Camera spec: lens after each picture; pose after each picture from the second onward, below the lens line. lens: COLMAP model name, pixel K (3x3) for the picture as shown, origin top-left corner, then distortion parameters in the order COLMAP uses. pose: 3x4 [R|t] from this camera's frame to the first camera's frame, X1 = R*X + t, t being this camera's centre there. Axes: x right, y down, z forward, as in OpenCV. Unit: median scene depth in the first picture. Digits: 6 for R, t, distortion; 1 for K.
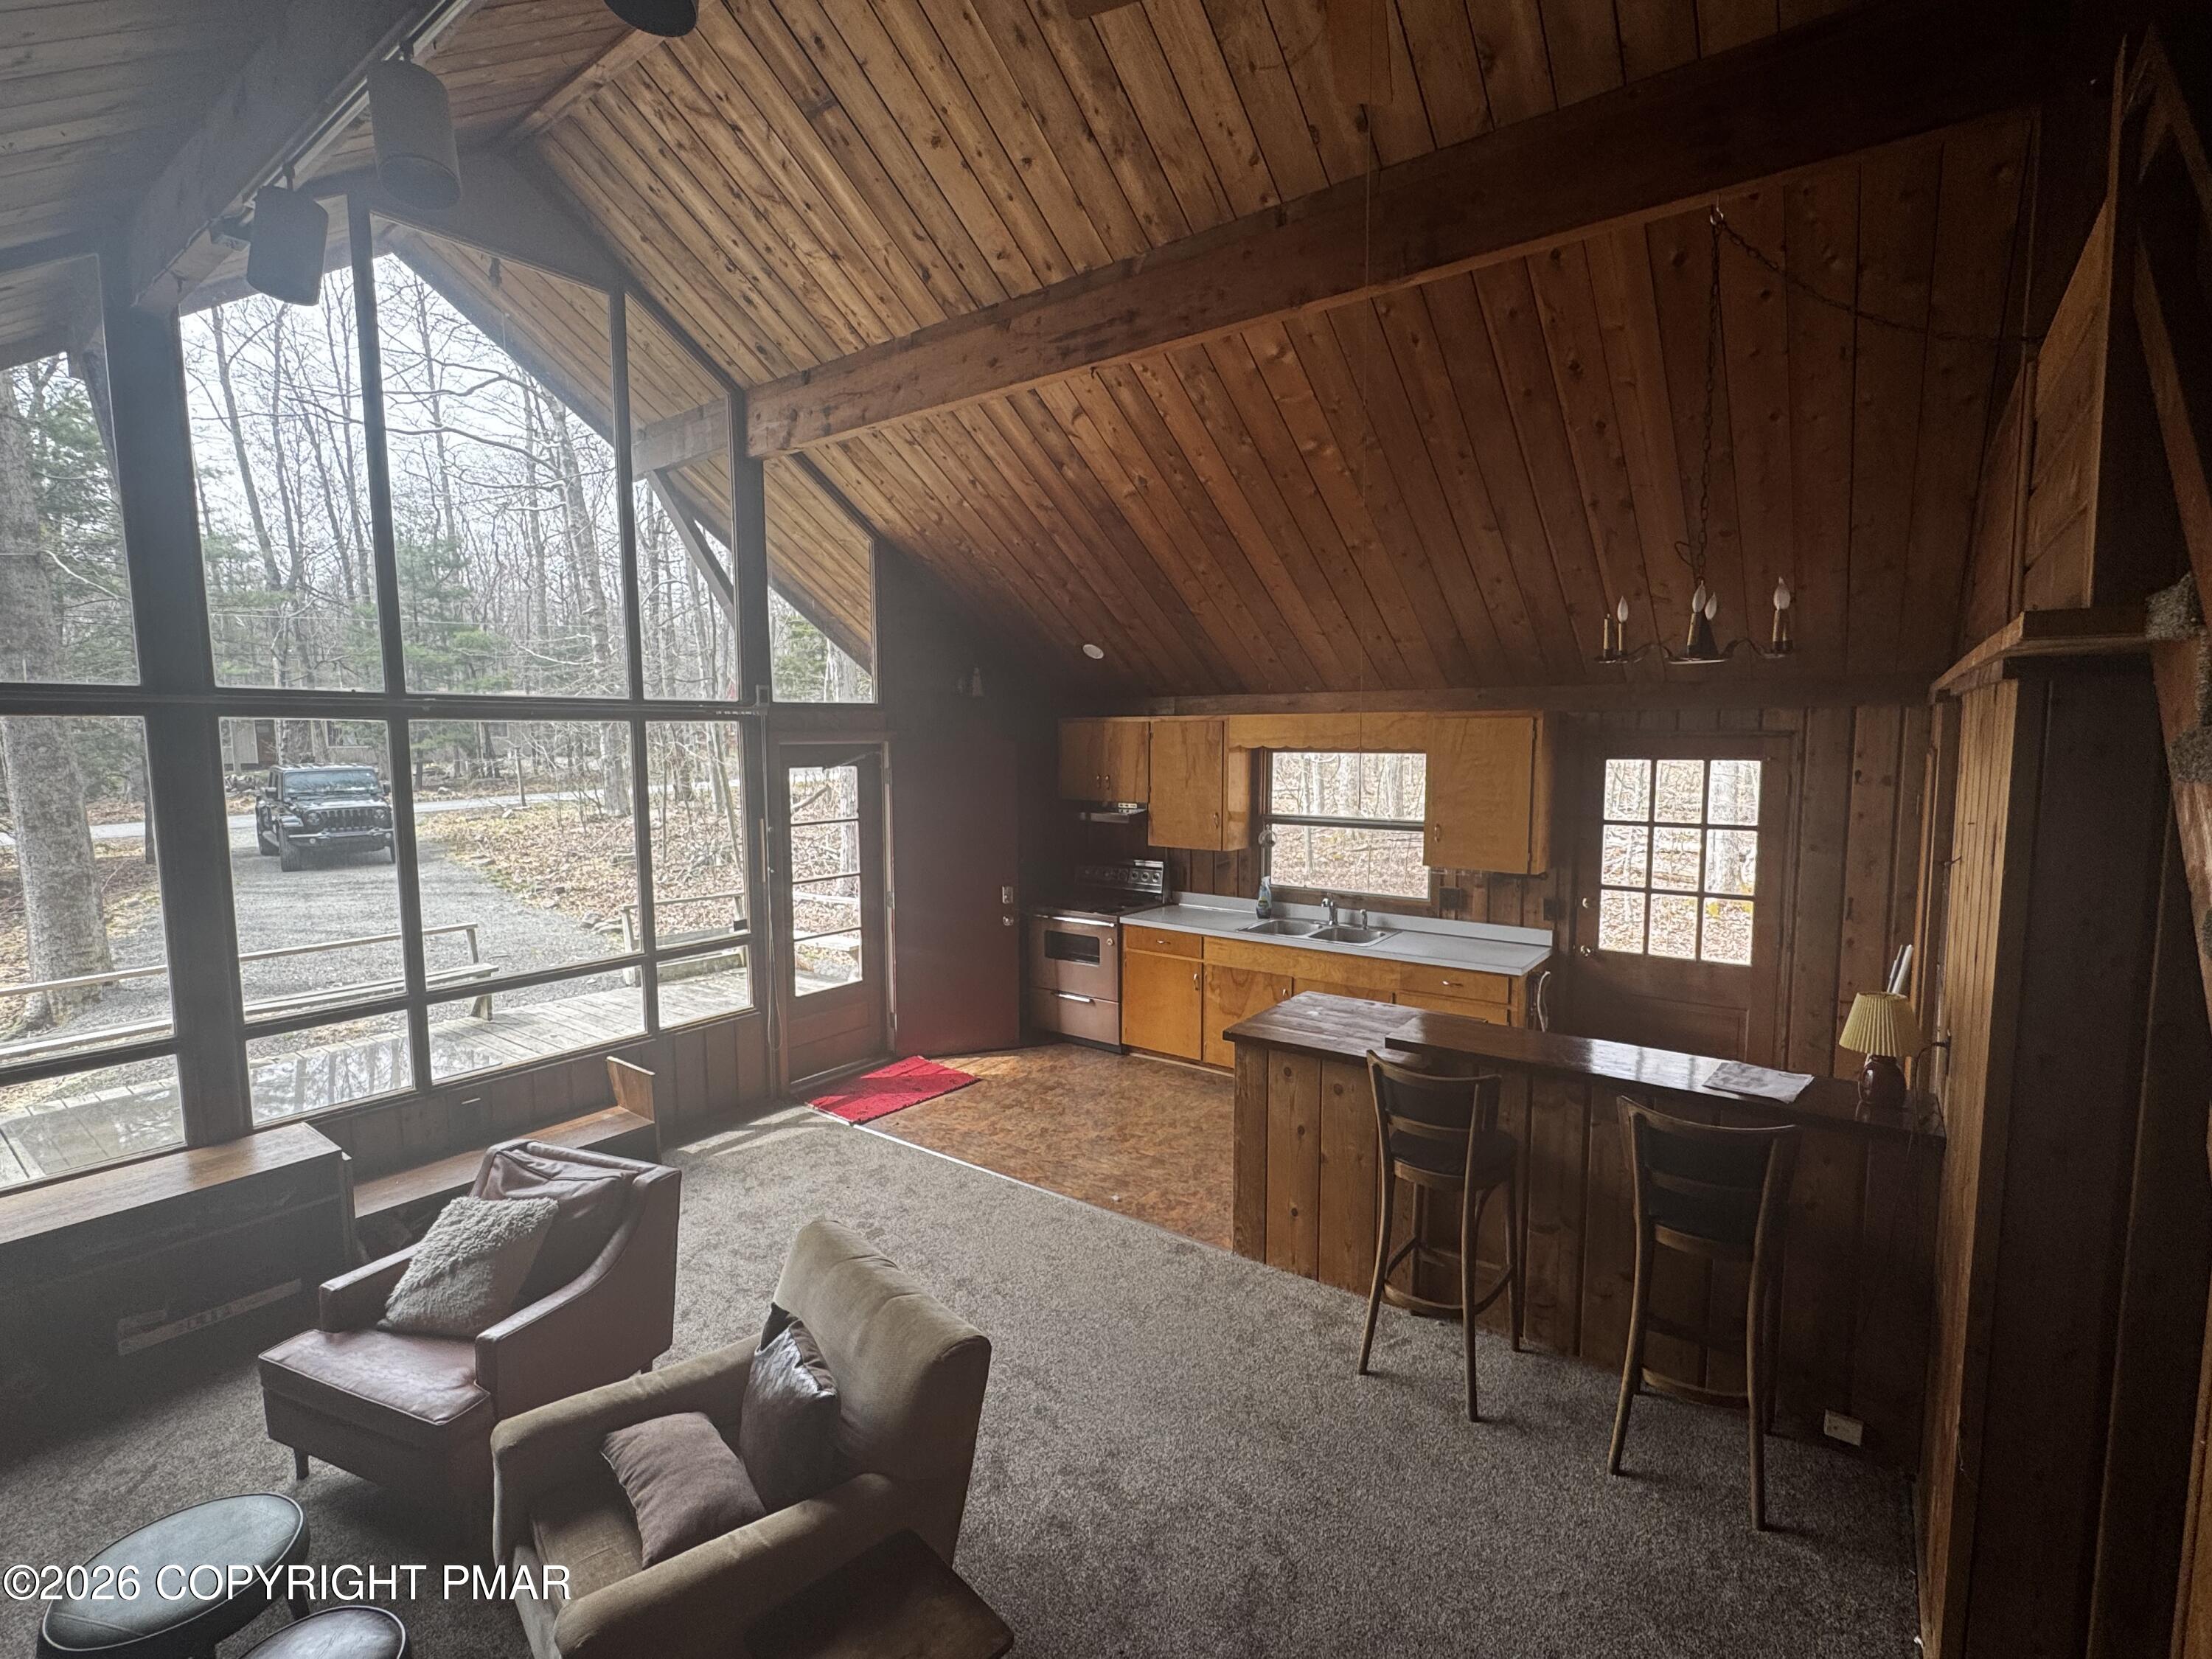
lens RADIAL K [[1020.2, 0, 1106.0], [0, 1020.2, 829.5], [0, 0, 1]] dist [-0.003017, 0.000798]
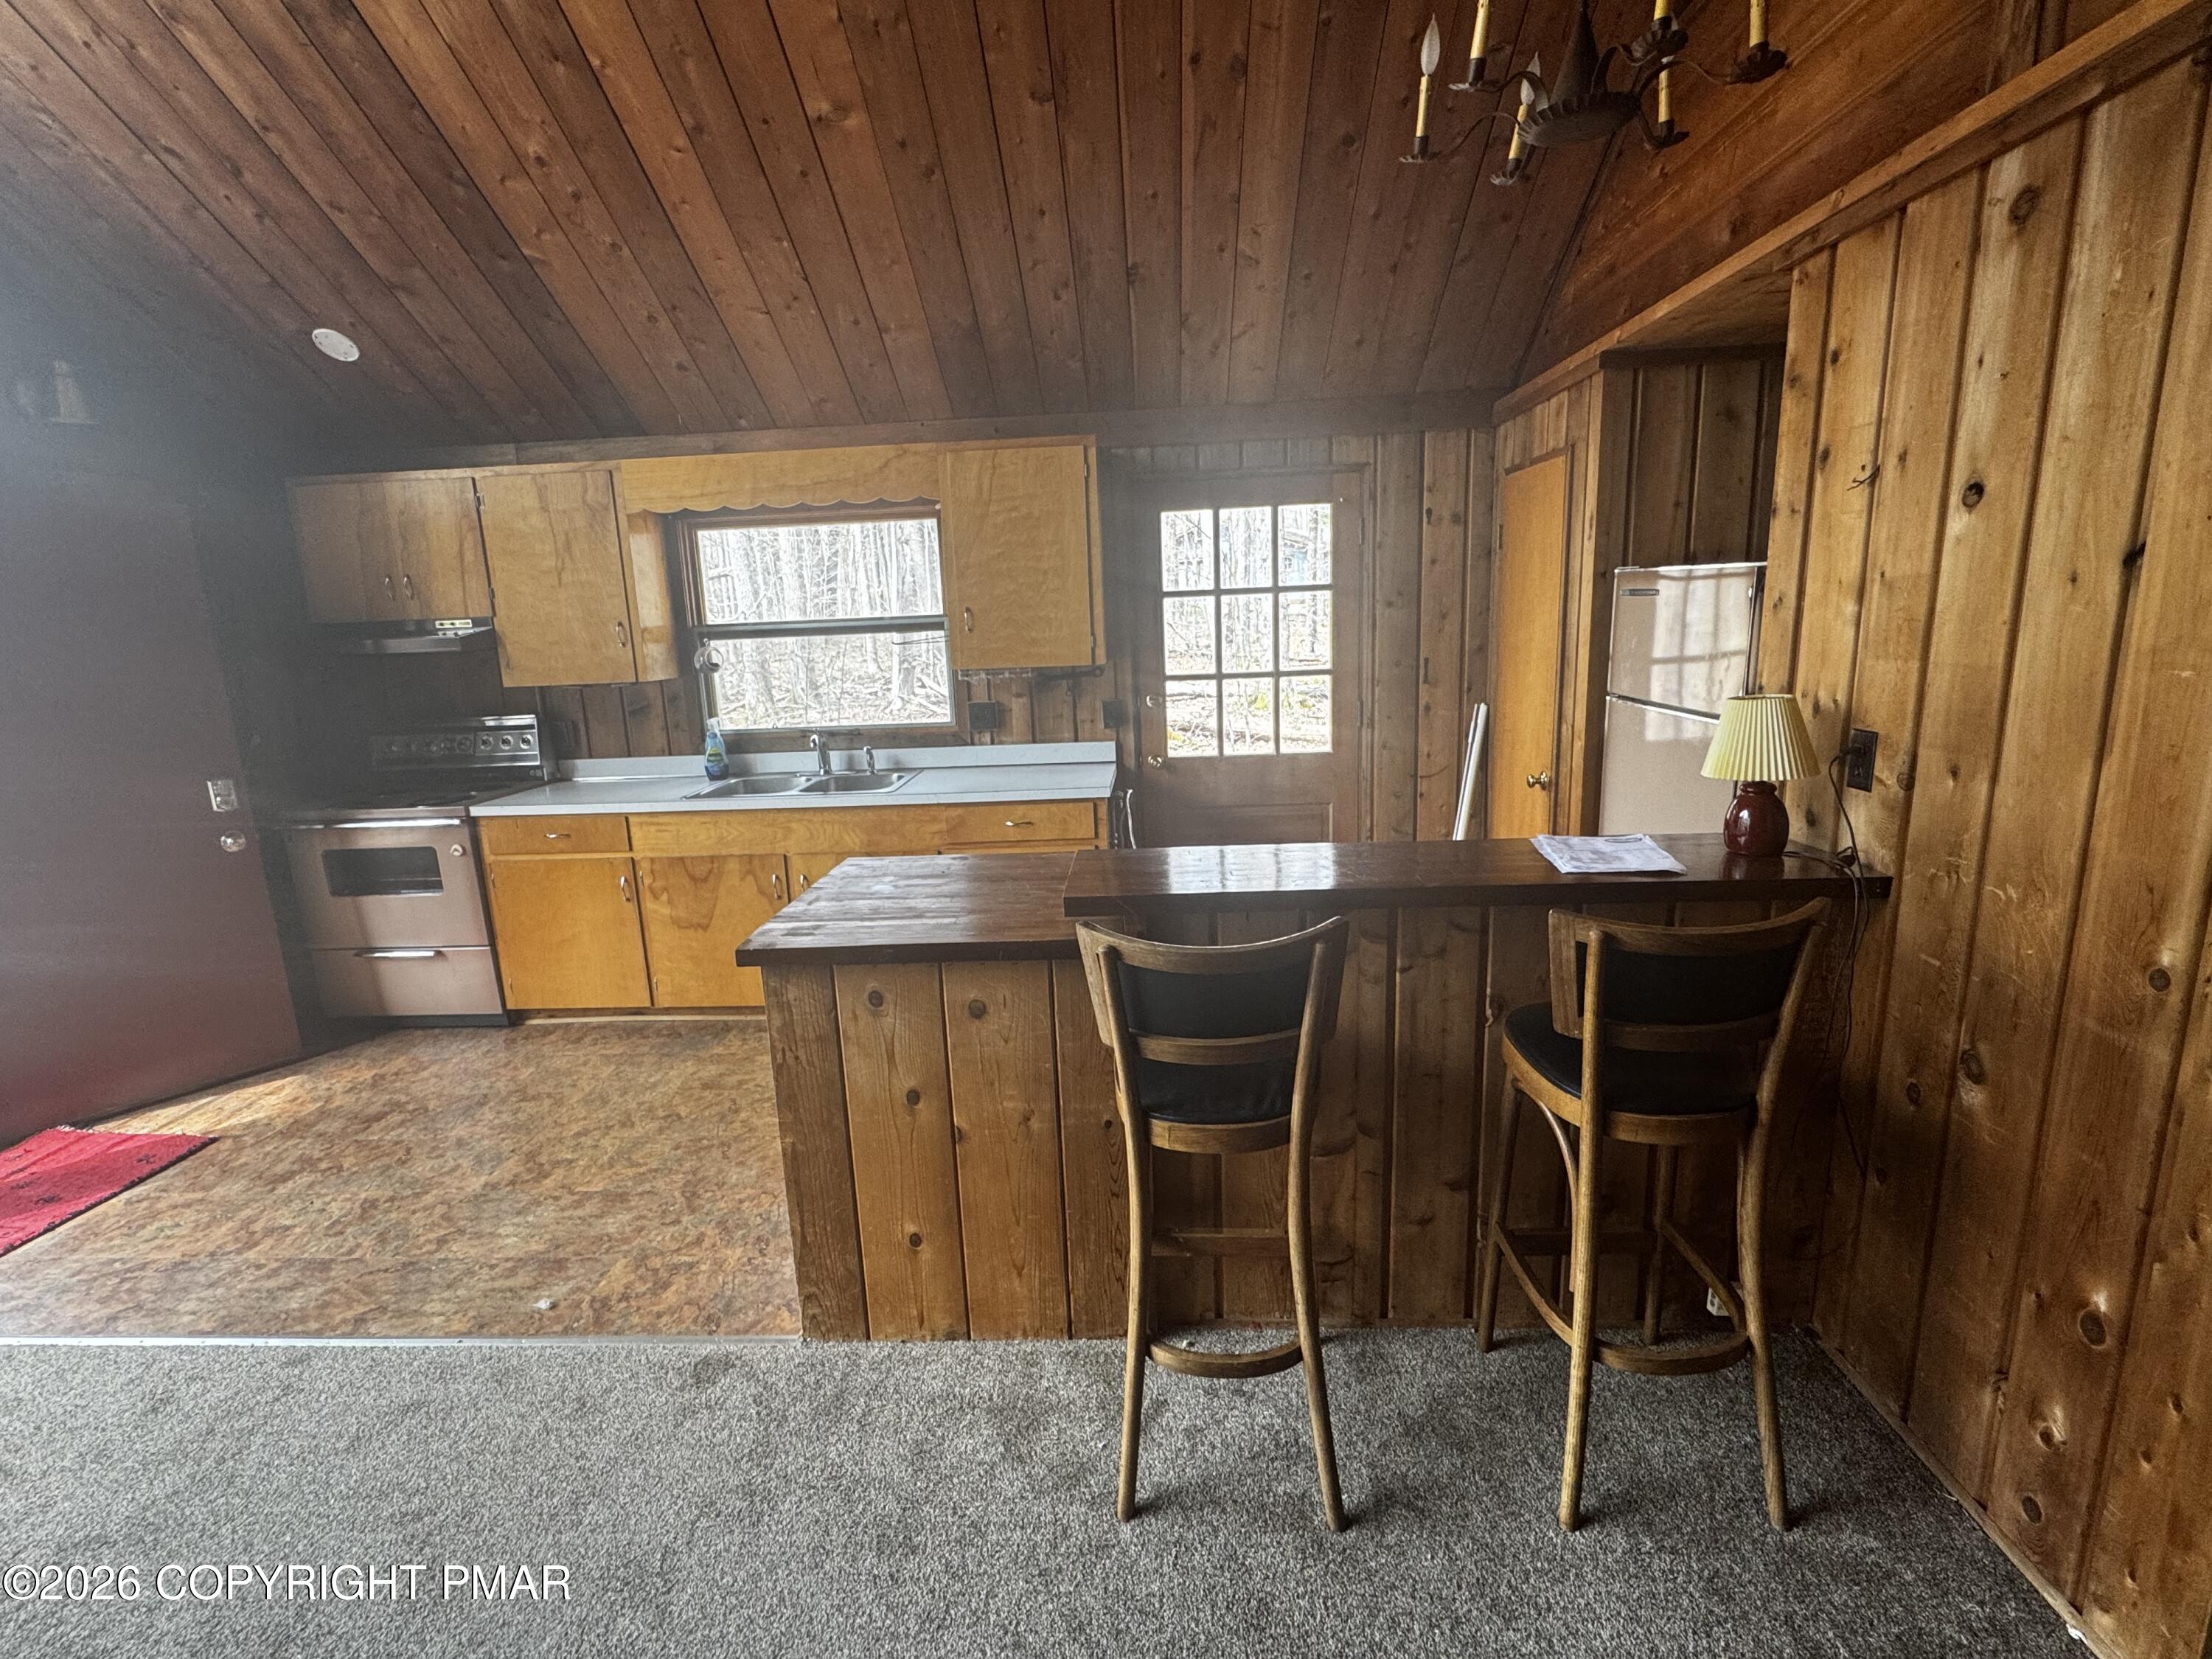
lens RADIAL K [[1019.0, 0, 1101.9], [0, 1019.0, 826.9], [0, 0, 1]] dist [-0.002484, -0.000475]
pose [[0.834532, -0.142879, 0.532111, 0.004542], [0.089024, 0.988067, 0.125690, 0.064112], [-0.543720, -0.057522, 0.837293, 0.343208]]
